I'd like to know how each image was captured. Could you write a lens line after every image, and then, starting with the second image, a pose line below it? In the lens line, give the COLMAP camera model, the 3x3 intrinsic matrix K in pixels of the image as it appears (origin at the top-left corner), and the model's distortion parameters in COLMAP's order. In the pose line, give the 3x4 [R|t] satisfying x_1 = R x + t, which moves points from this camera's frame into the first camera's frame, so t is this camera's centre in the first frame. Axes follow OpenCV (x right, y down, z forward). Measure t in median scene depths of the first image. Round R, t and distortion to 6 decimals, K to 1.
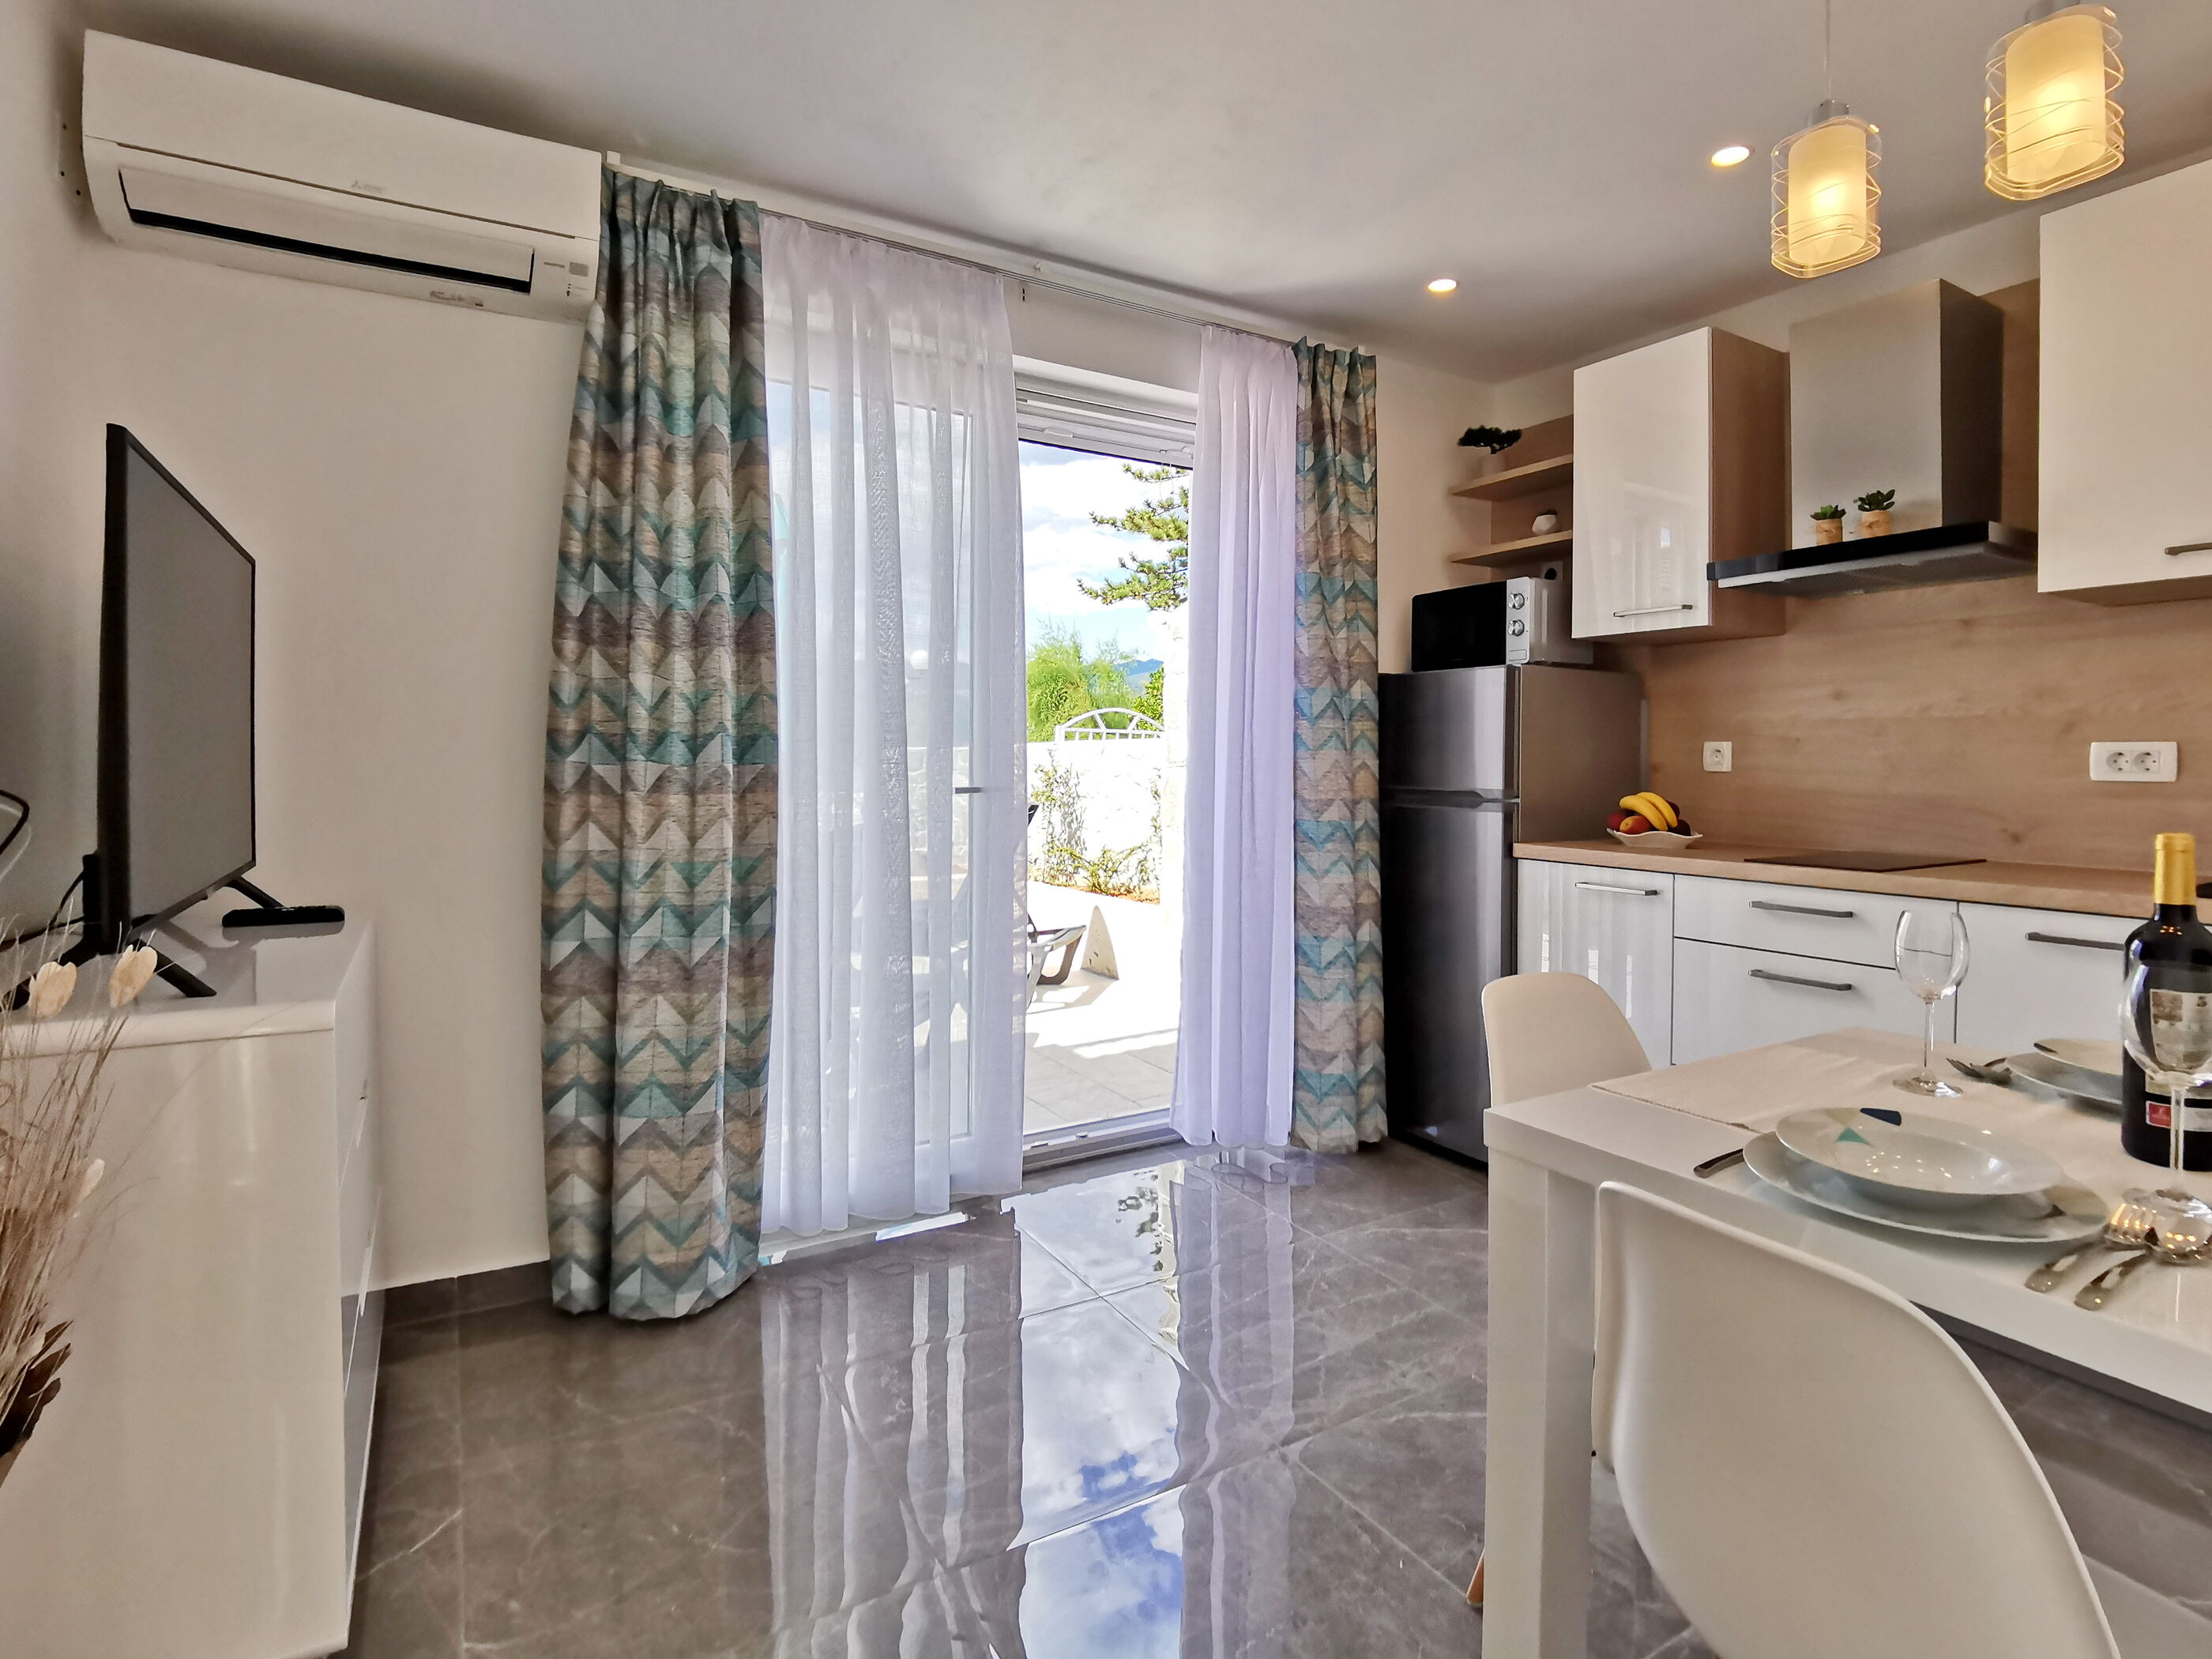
lens RADIAL K [[1101.4, 0, 1071.1], [0, 1101.4, 764.7], [0, 0, 1]] dist [-0.020536, -0.006471]
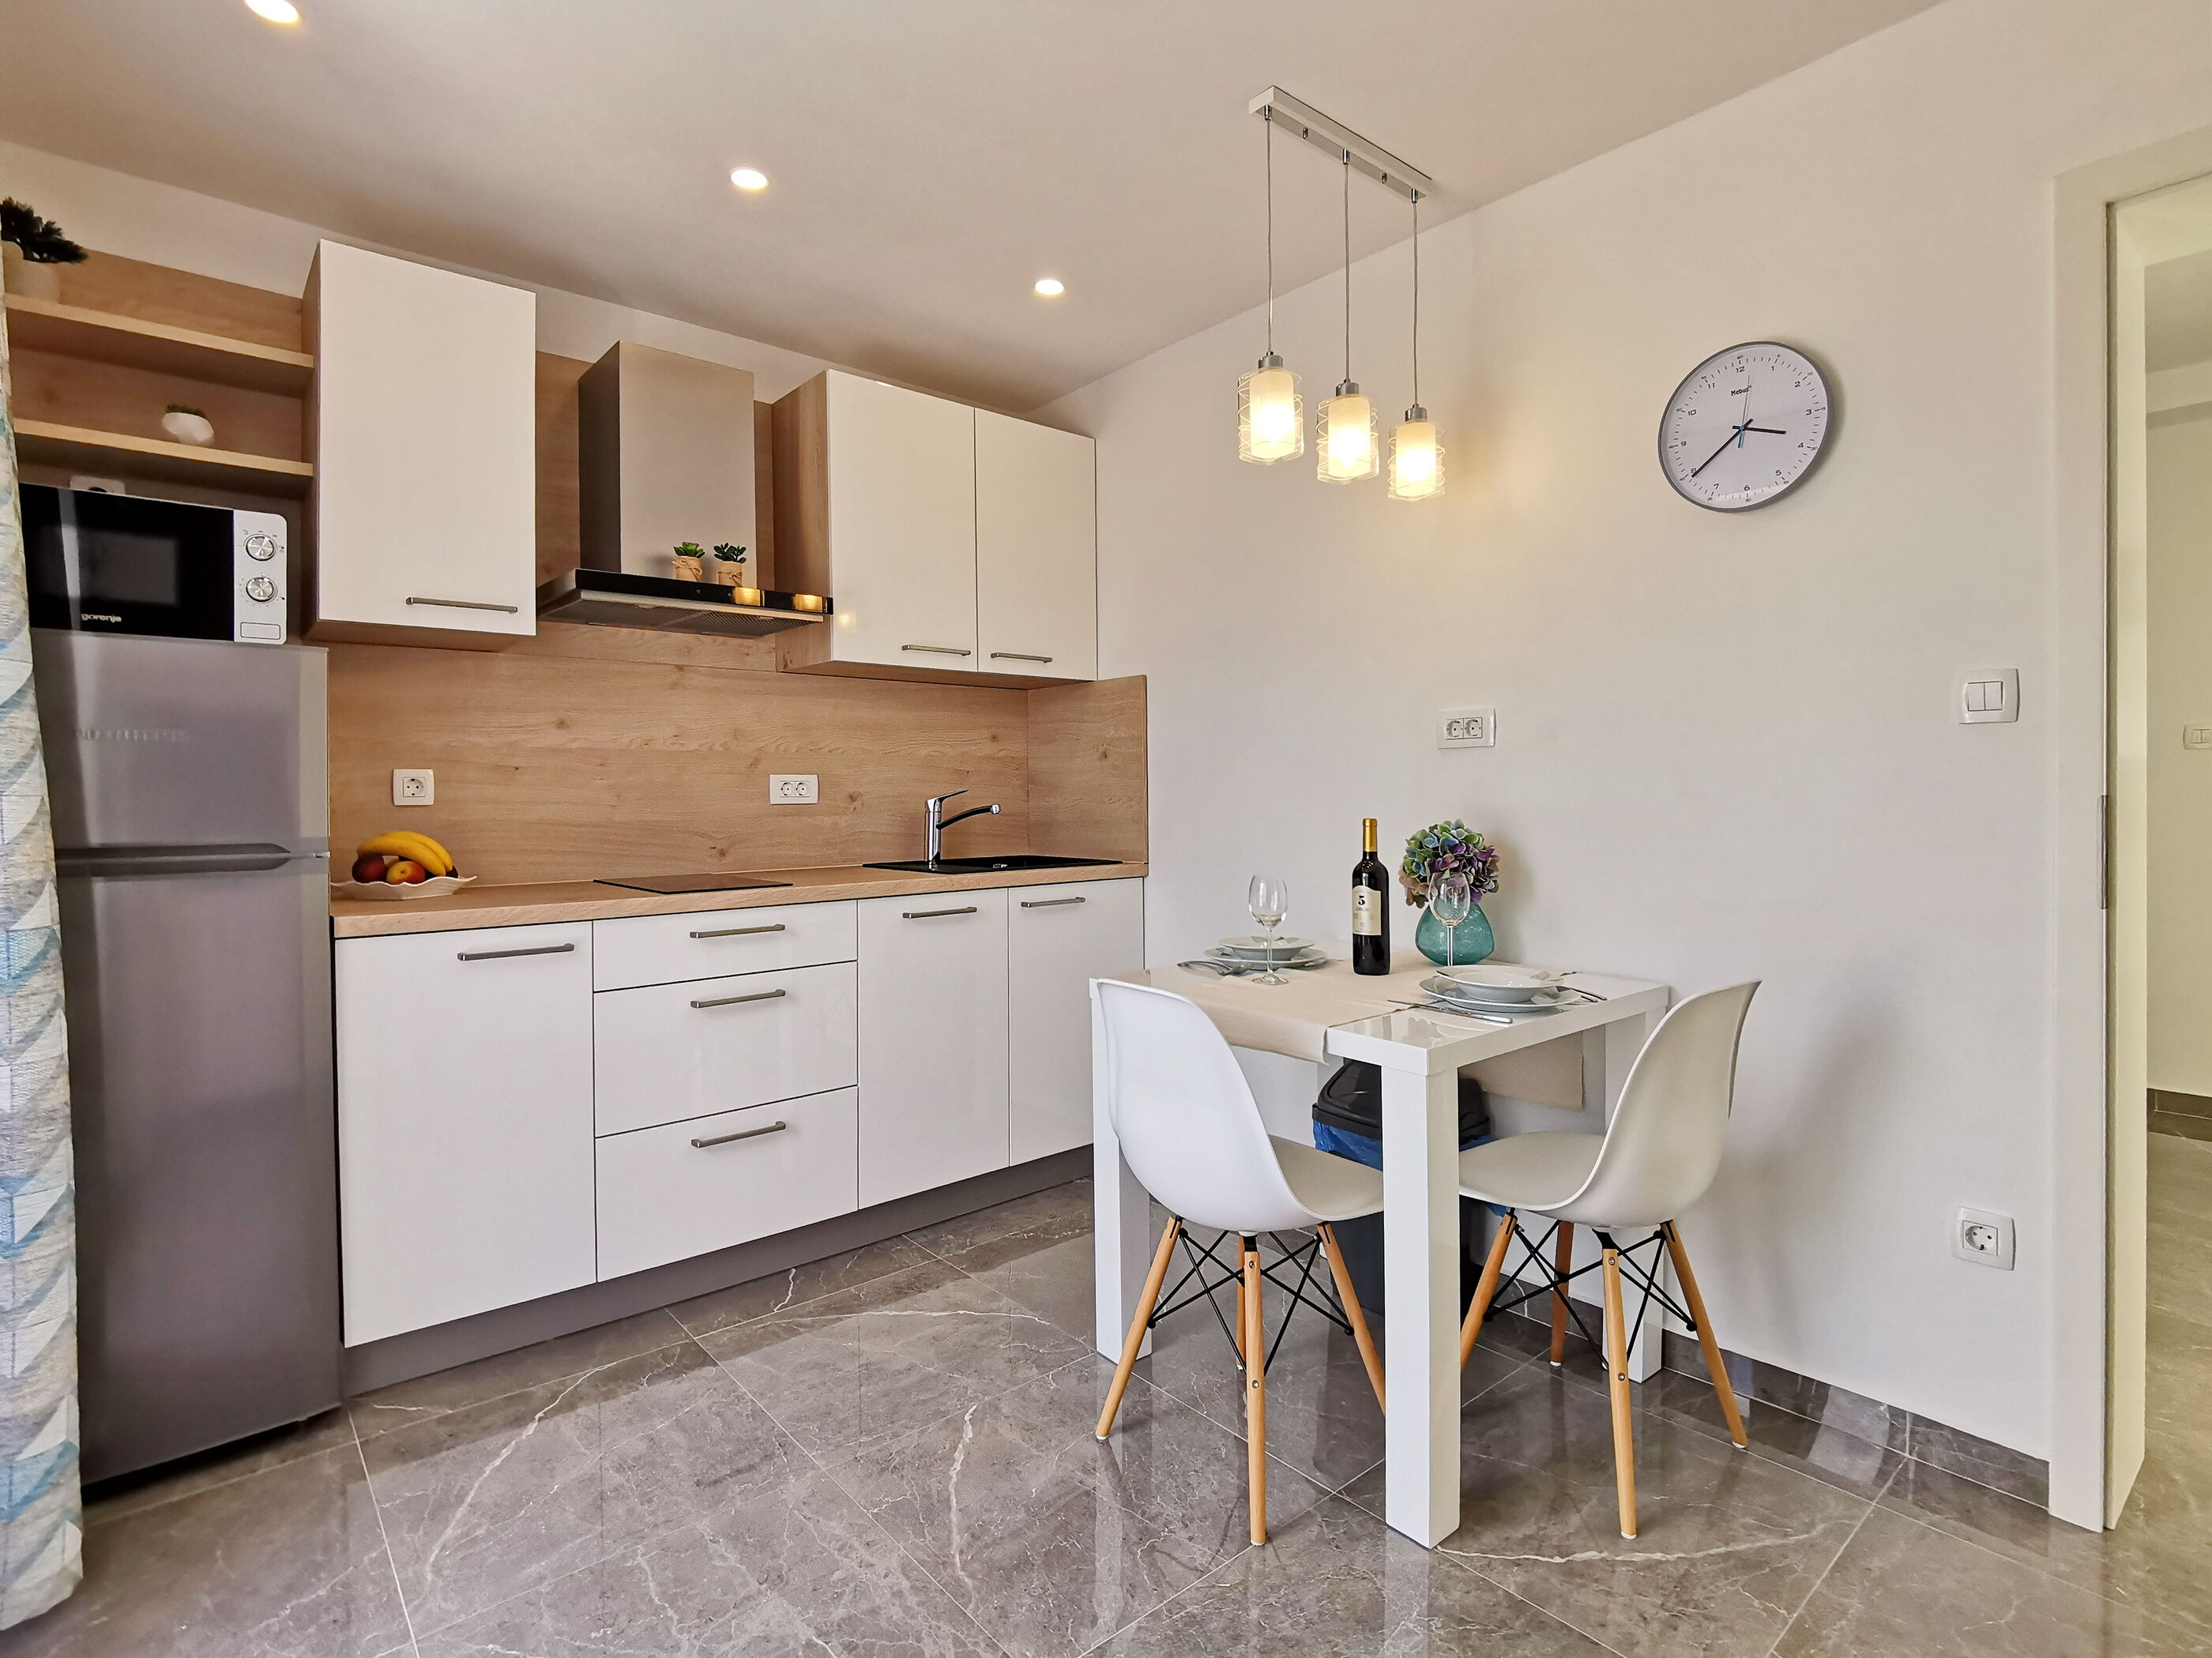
lens RADIAL K [[1101.3, 0, 1136.0], [0, 1101.3, 790.2], [0, 0, 1]] dist [-0.020536, -0.006471]
pose [[-0.228411, -0.002991, 0.973560, -0.456972], [0.011712, 0.999914, 0.005820, -0.004975], [-0.973494, 0.012731, -0.228357, 0.894802]]
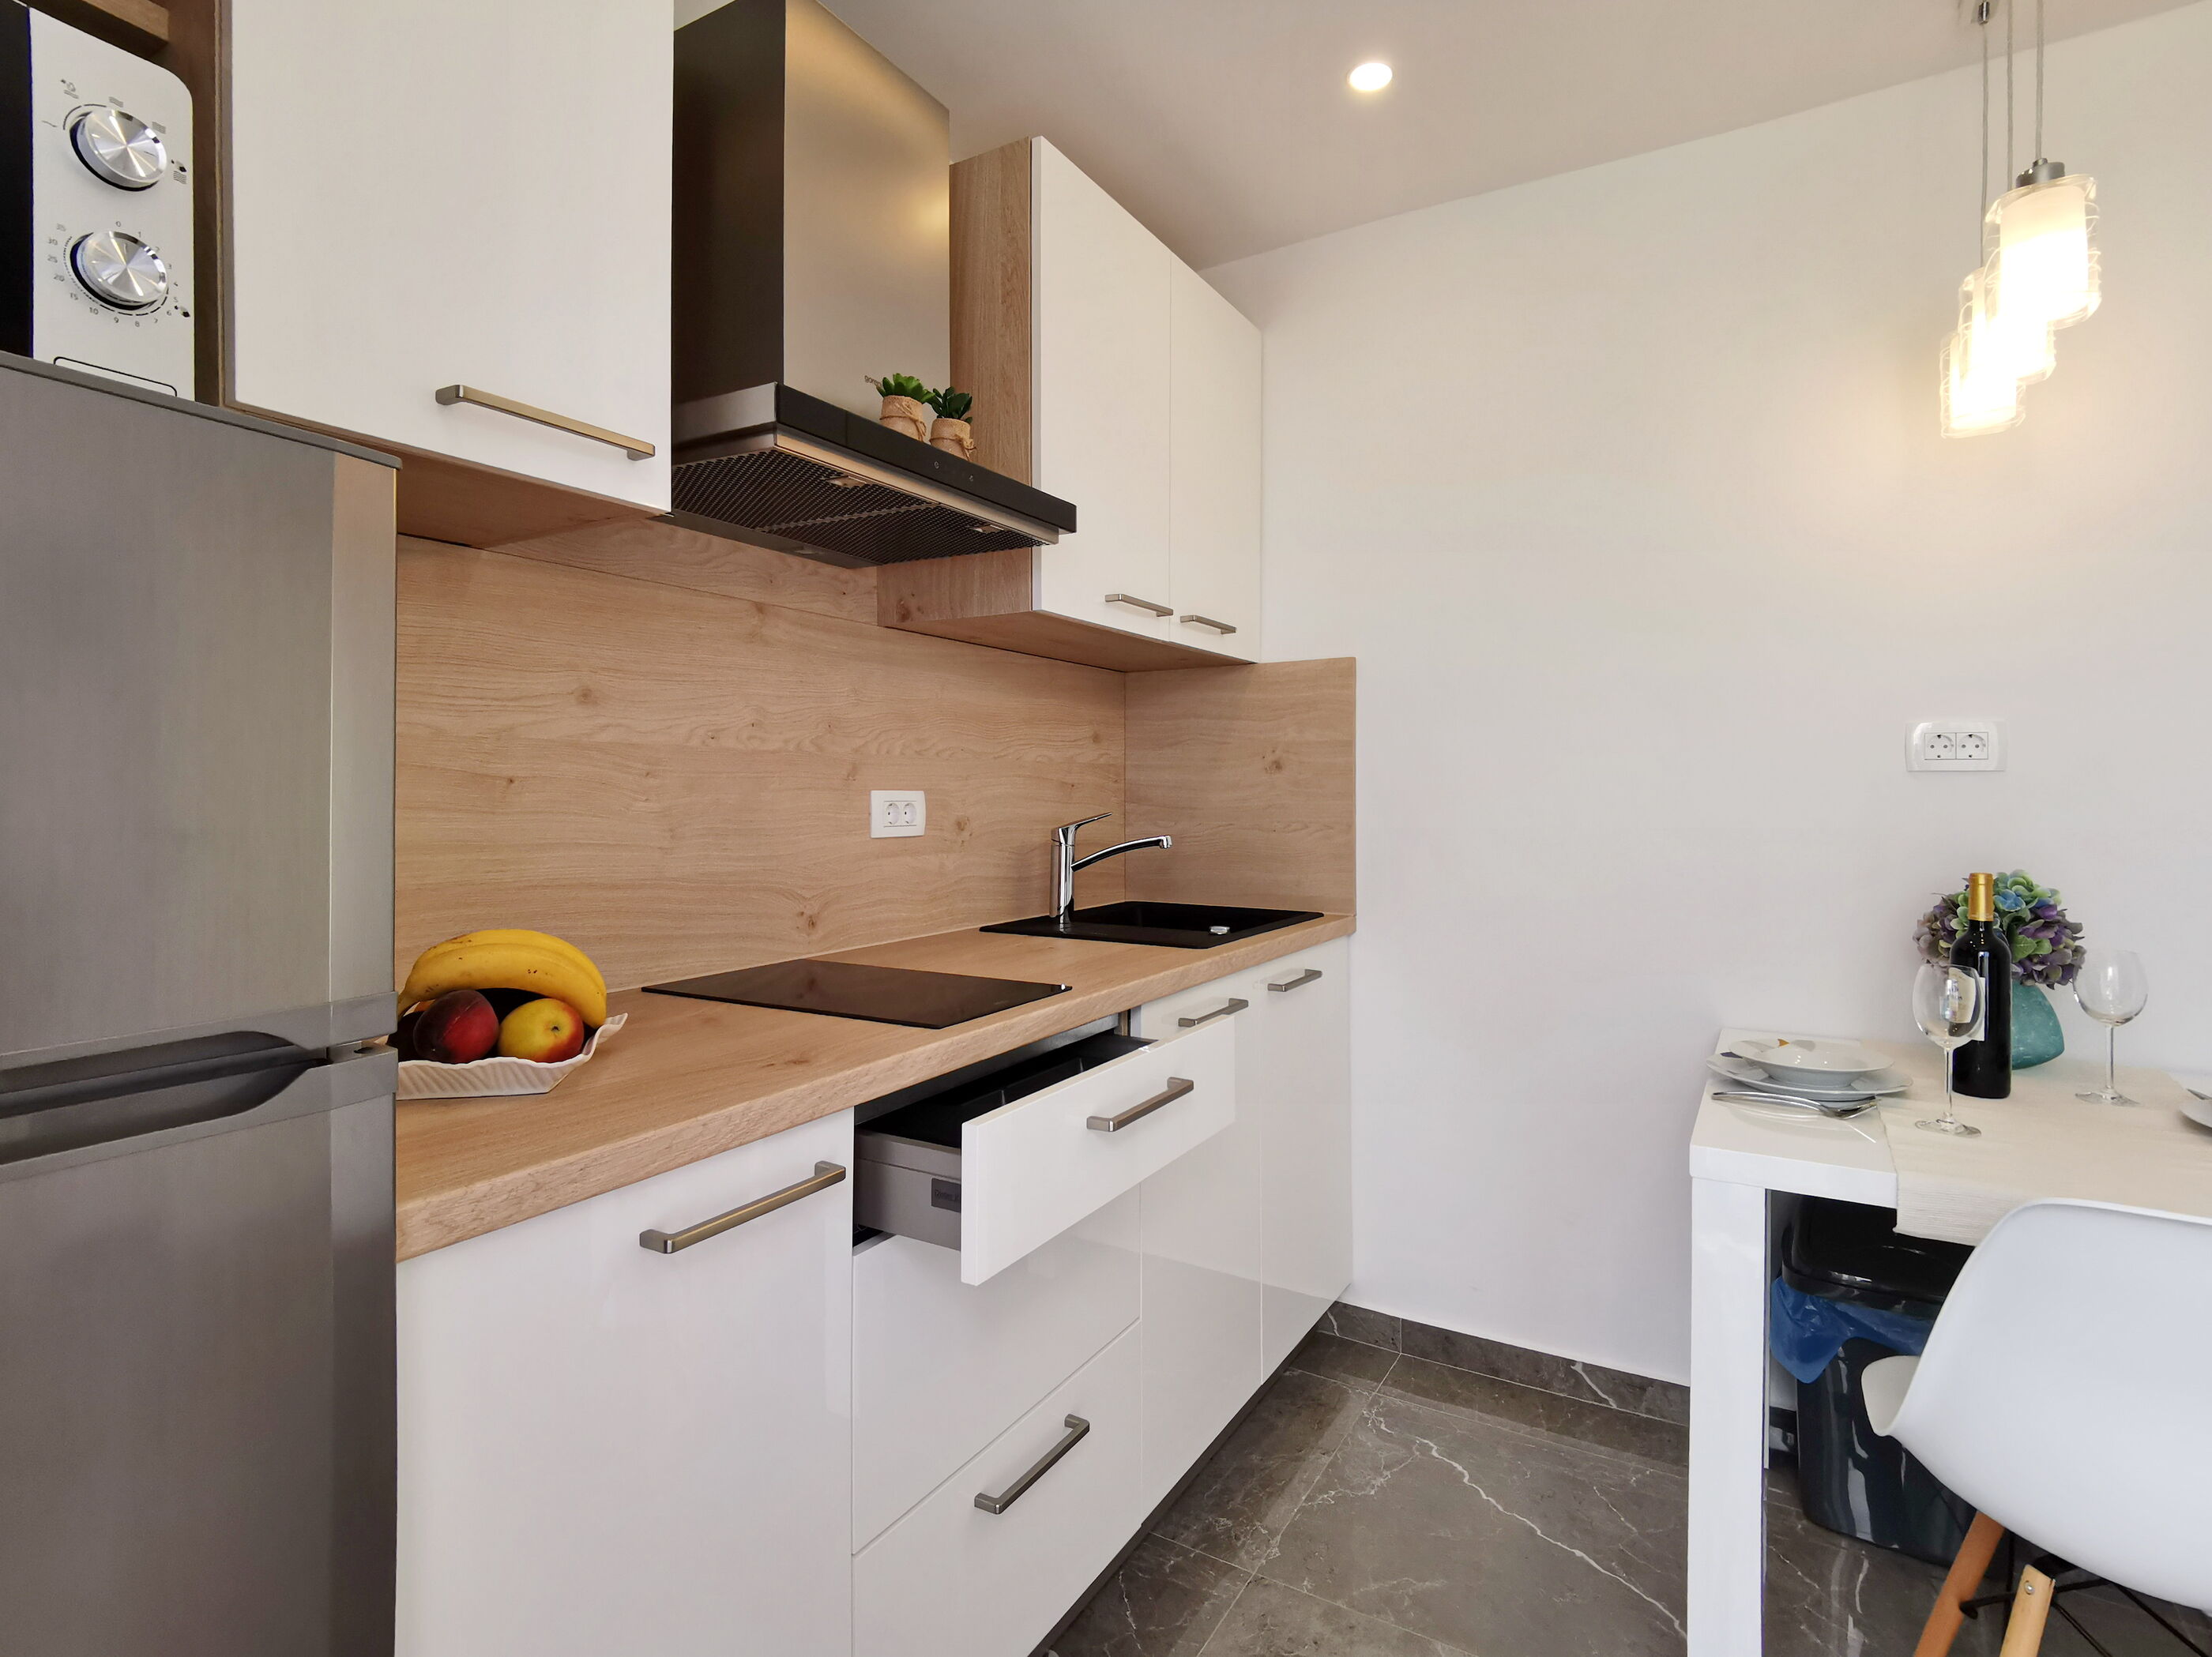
lens RADIAL K [[1101.2, 0, 1087.3], [0, 1101.2, 791.5], [0, 0, 1]] dist [-0.020536, -0.006471]
pose [[-0.508267, -0.011941, 0.861117, 0.162307], [-0.003157, 0.999923, 0.012002, -0.031420], [-0.861194, 0.003381, -0.508266, 1.310622]]
